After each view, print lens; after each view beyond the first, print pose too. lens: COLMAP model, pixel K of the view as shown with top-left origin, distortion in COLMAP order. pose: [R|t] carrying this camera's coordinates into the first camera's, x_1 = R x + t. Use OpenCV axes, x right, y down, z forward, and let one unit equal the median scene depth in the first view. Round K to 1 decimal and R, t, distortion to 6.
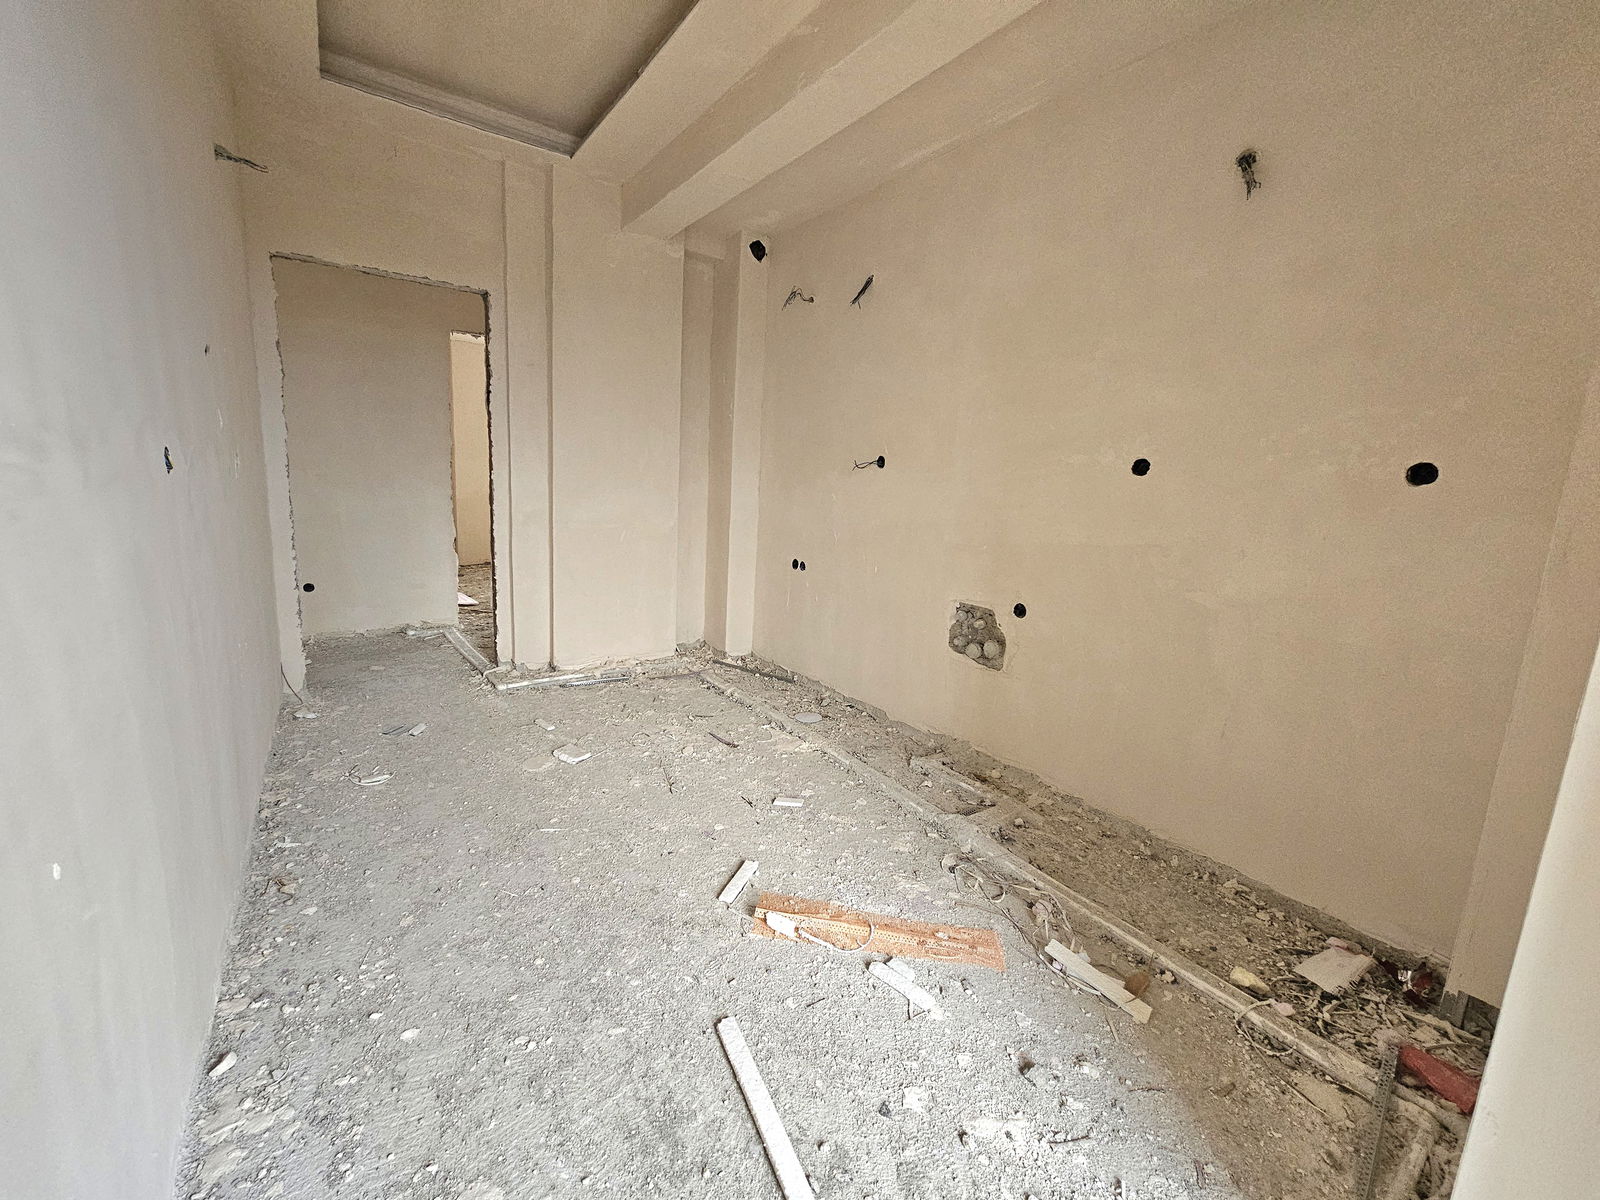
lens RADIAL K [[652.8, 0, 792.6], [0, 652.8, 586.4], [0, 0, 1]] dist [0.000927, 0.000164]
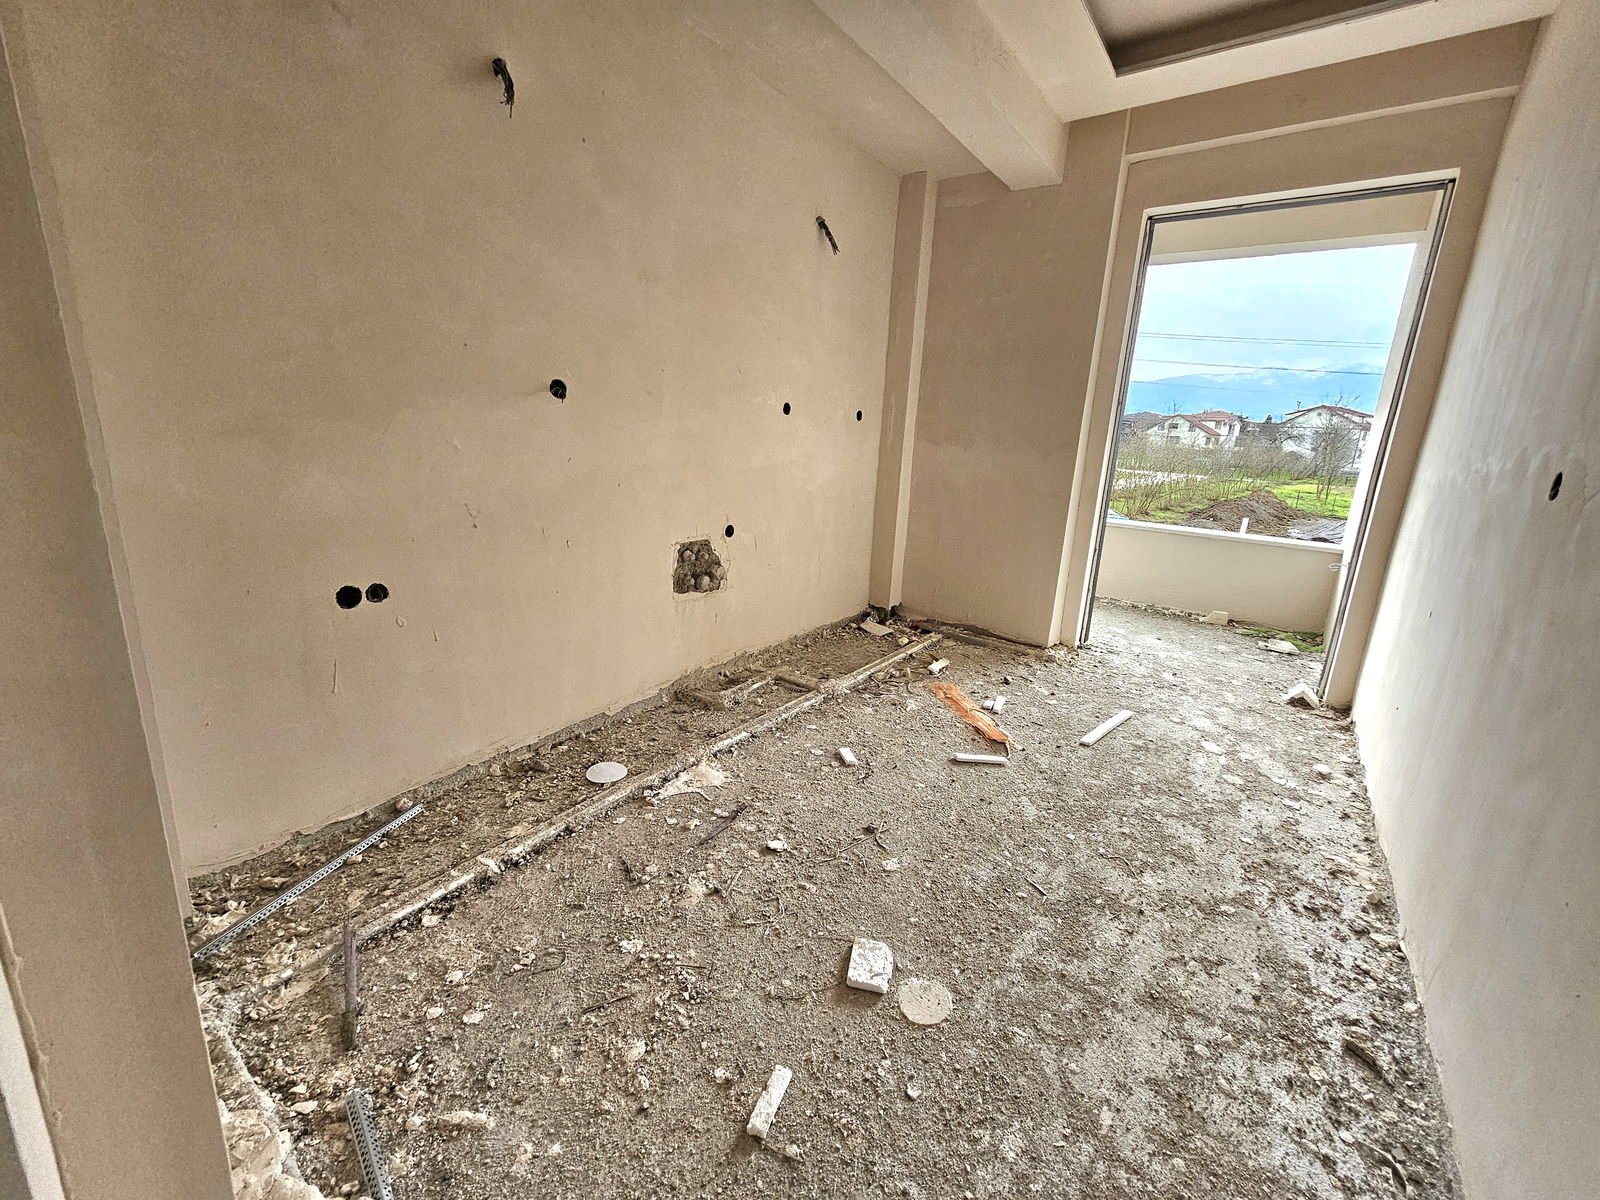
lens RADIAL K [[652.8, 0, 792.6], [0, 652.8, 586.4], [0, 0, 1]] dist [0.000927, 0.000164]
pose [[-0.319358, -0.287261, 0.903046, -0.804329], [0.095965, 0.938245, 0.332396, -0.258056], [-0.942762, 0.192814, -0.272069, 1.284217]]
